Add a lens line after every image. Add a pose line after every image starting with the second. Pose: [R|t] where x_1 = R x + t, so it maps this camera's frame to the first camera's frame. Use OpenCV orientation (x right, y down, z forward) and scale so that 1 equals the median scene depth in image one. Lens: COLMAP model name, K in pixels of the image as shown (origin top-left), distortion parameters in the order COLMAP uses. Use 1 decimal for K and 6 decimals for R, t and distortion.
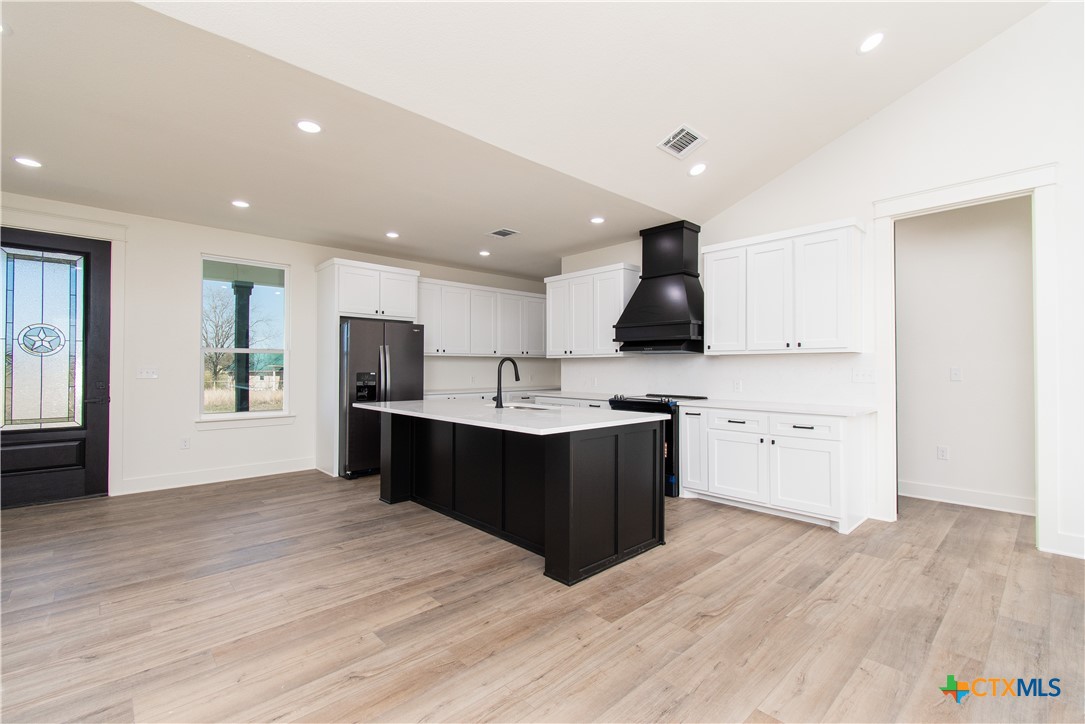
lens RADIAL K [[485.9, 0, 541.6], [0, 485.9, 359.6], [0, 0, 1]] dist [0.002031, 0.000079]
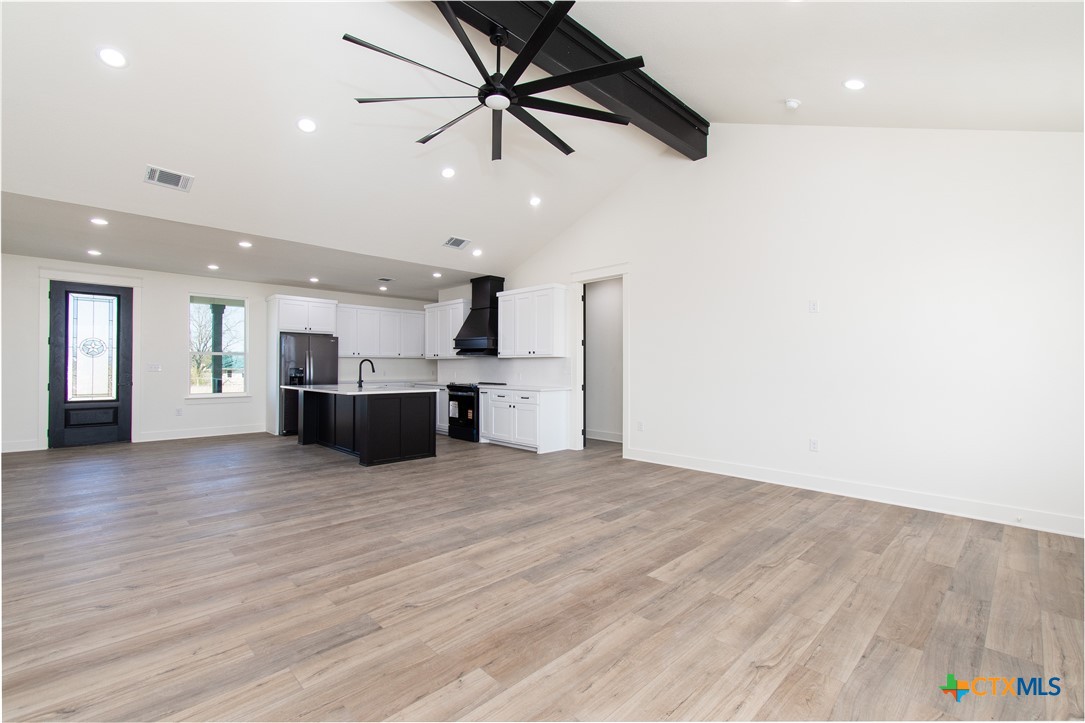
lens RADIAL K [[480.8, 0, 542.5], [0, 480.8, 361.5], [0, 0, 1]] dist [0.000295, -0.000343]
pose [[0.999549, 0.002895, 0.029879, 0.398748], [-0.003034, 0.999985, 0.004627, -0.004263], [-0.029865, -0.004716, 0.999543, -0.590390]]
